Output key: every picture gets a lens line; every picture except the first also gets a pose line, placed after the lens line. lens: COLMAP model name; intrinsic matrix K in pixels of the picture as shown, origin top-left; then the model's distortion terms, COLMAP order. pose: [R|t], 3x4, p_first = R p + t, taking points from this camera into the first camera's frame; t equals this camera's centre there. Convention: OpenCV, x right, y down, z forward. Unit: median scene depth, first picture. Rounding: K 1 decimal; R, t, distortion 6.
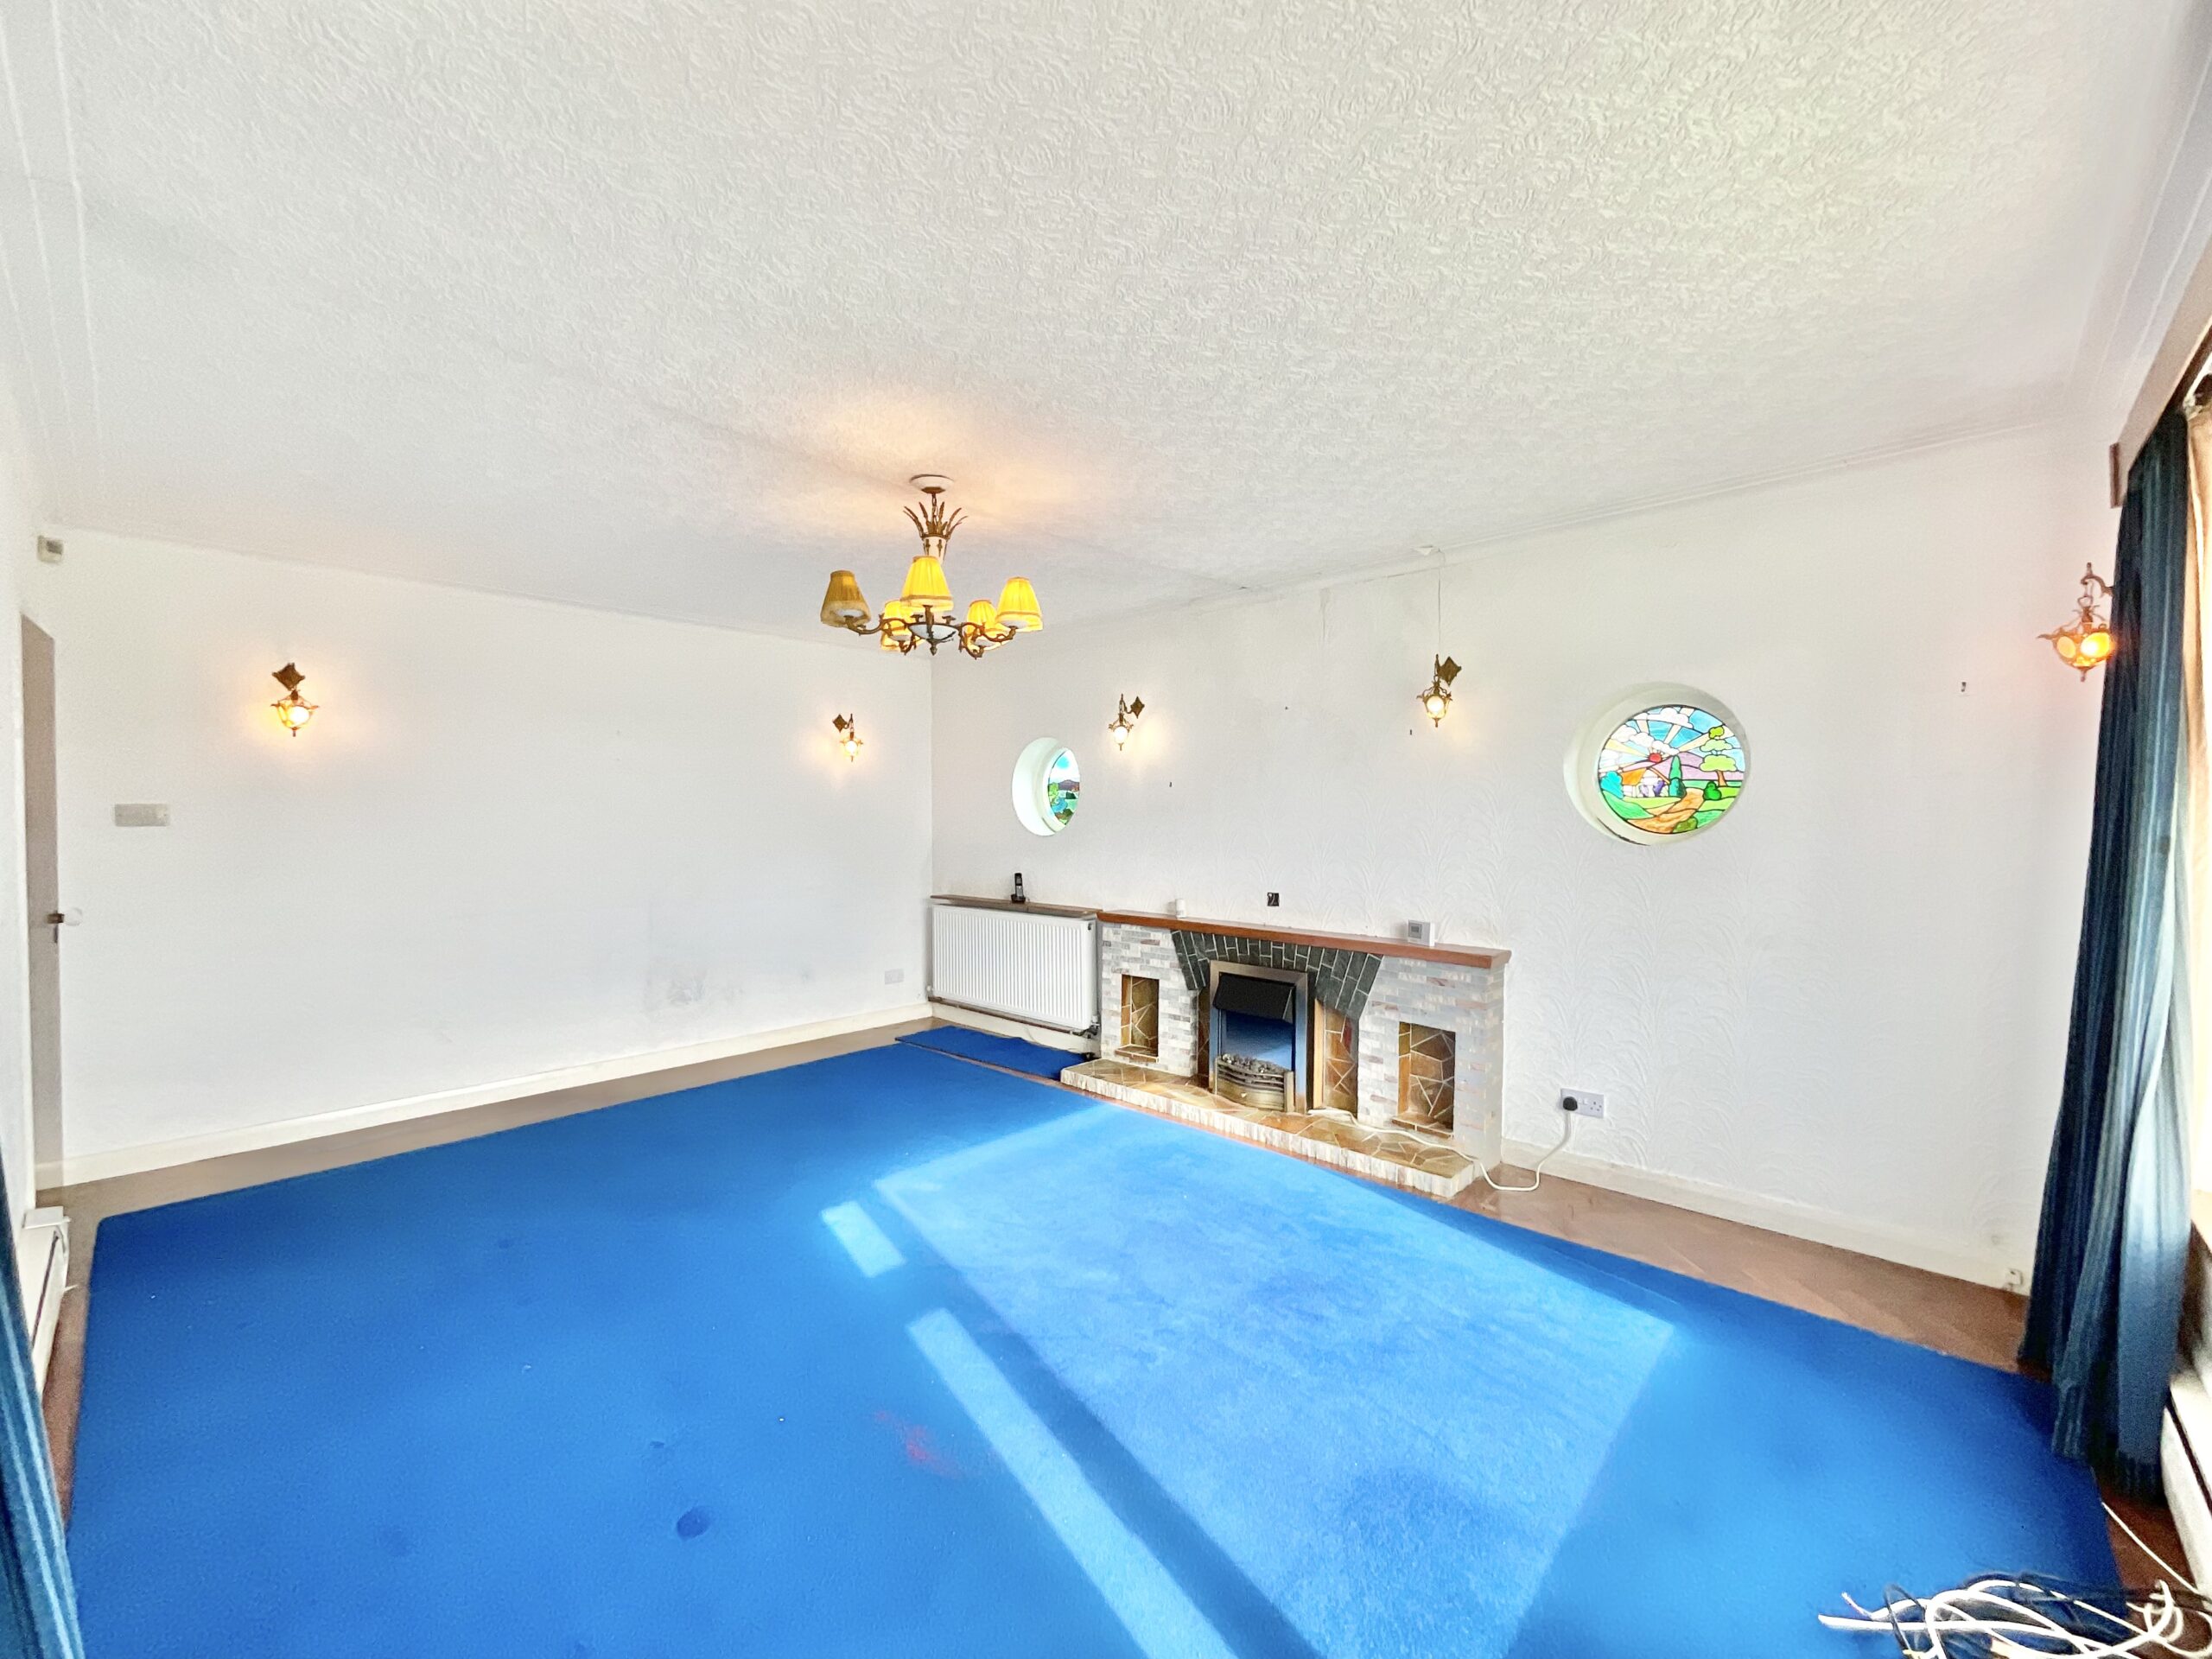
lens RADIAL K [[893.0, 0, 1102.2], [0, 893.0, 830.3], [0, 0, 1]] dist [-0.010211, 0.000858]
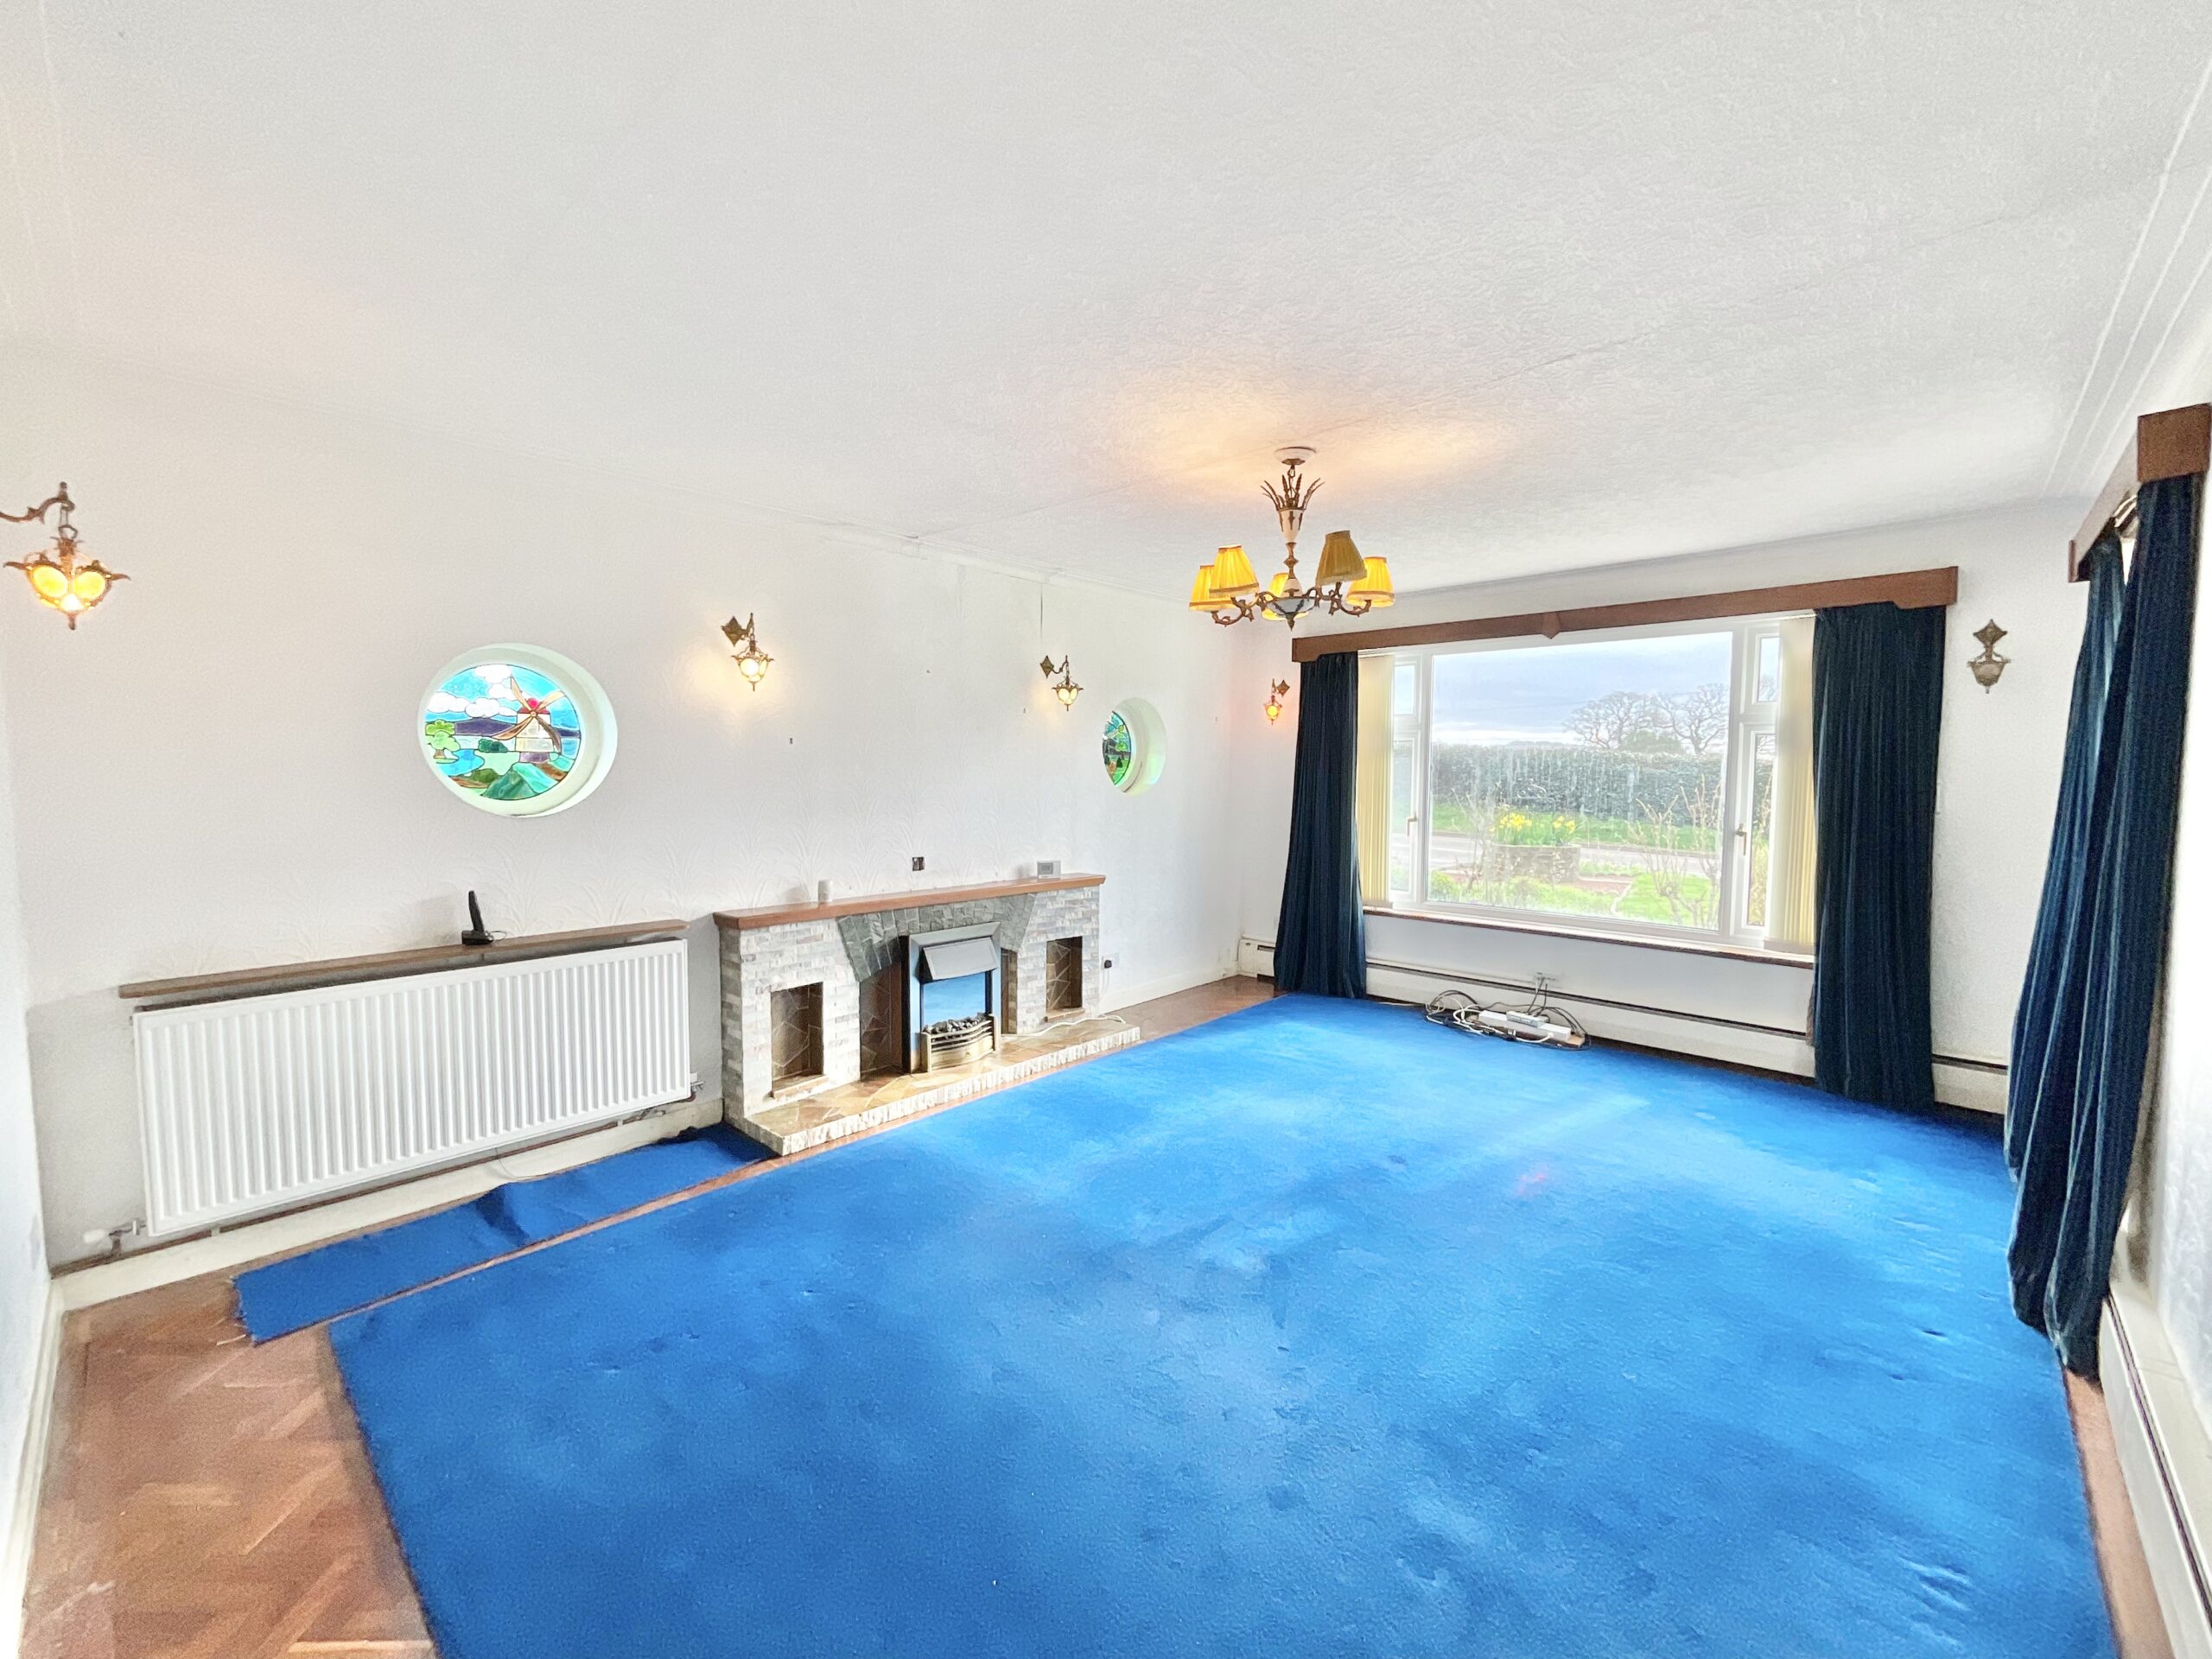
lens RADIAL K [[893.0, 0, 1103.2], [0, 893.0, 823.8], [0, 0, 1]] dist [-0.010211, 0.000858]
pose [[-0.004833, -0.081536, 0.996659, -0.774185], [-0.005802, 0.996656, 0.081508, -0.047293], [-0.999971, -0.005388, -0.005290, 0.781677]]
